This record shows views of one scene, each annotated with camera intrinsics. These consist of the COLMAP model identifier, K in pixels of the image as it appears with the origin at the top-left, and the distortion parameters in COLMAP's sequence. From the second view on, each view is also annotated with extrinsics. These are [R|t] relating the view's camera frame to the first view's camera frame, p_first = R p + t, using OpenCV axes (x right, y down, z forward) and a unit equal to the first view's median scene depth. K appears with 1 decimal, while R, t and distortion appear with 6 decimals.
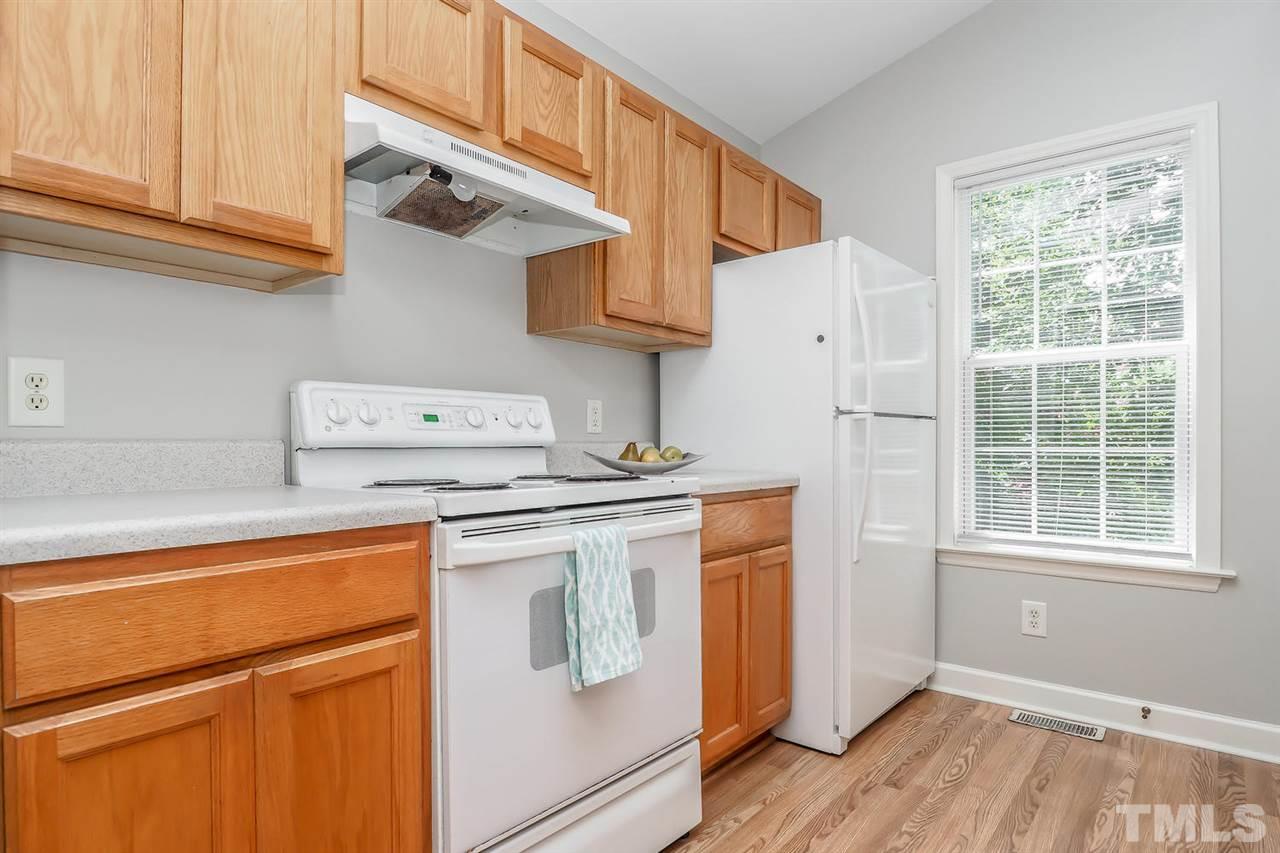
lens RADIAL K [[697.2, 0, 640.1], [0, 697.2, 445.2], [0, 0, 1]] dist [-0.003579, -0.001883]
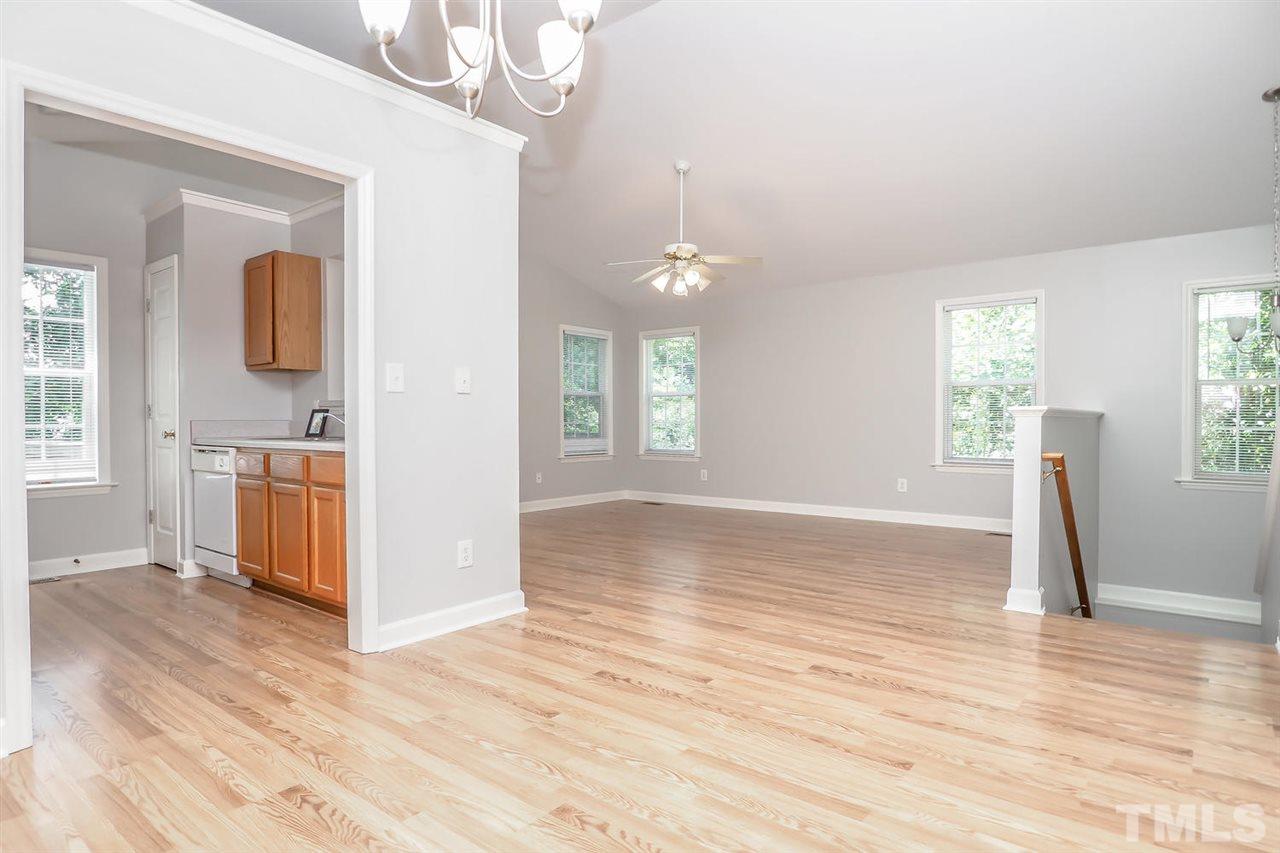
lens RADIAL K [[710.9, 0, 635.2], [0, 710.9, 429.6], [0, 0, 1]] dist [-0.002972, -0.002549]
pose [[-0.006148, -0.008531, 0.999945, -1.420572], [0.002814, 0.999960, 0.008548, 0.006892], [-0.999977, 0.002867, -0.006124, -0.612391]]
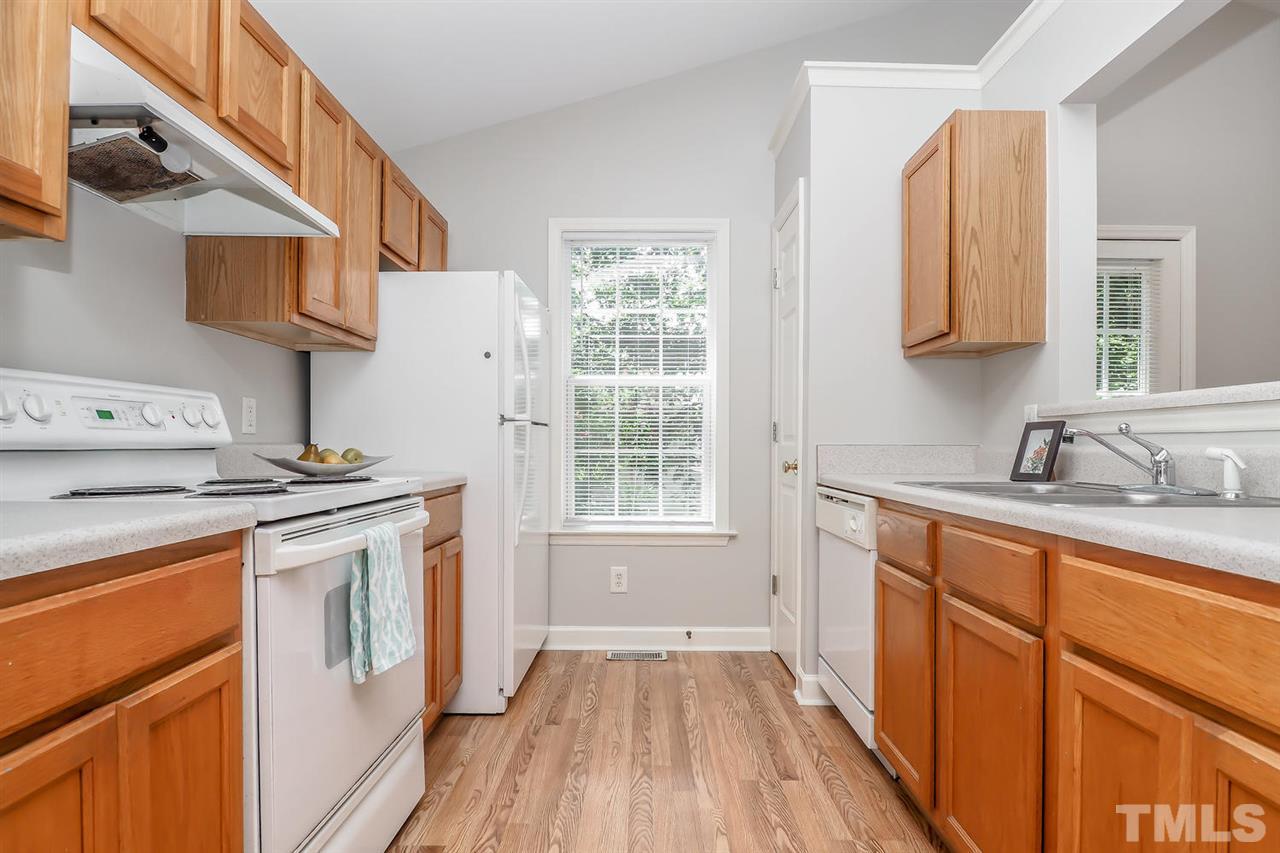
lens RADIAL K [[692.2, 0, 641.6], [0, 692.2, 442.8], [0, 0, 1]] dist [-0.003874, -0.000970]
pose [[0.772770, 0.006699, 0.634651, -0.291791], [-0.003567, 0.999974, -0.006212, -0.002118], [-0.634676, 0.002537, 0.772774, -0.047946]]
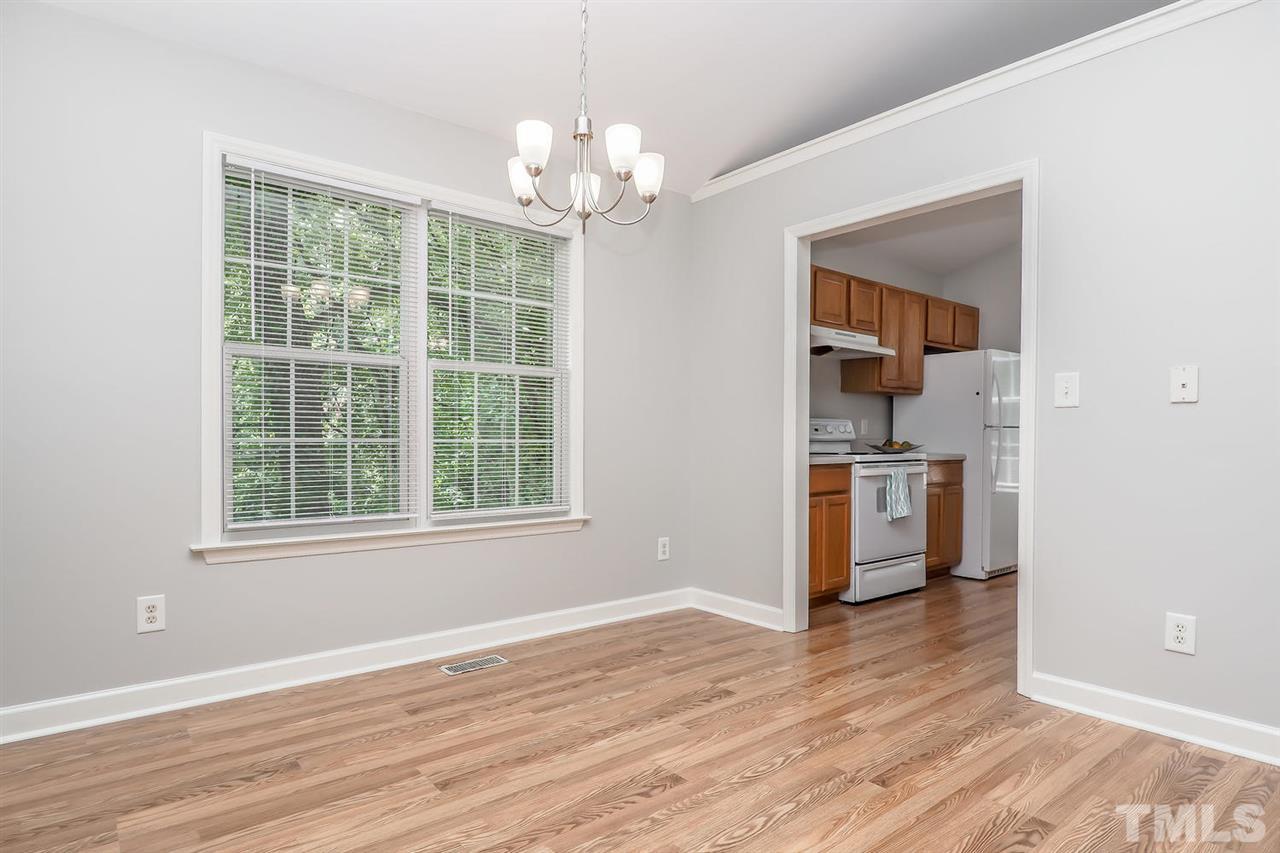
lens RADIAL K [[701.9, 0, 639.4], [0, 701.9, 445.7], [0, 0, 1]] dist [-0.004499, -0.001491]
pose [[0.980704, 0.010729, -0.195202, -0.392230], [-0.008598, 0.999894, 0.011760, -0.003404], [0.195308, -0.009854, 0.980692, -1.529634]]
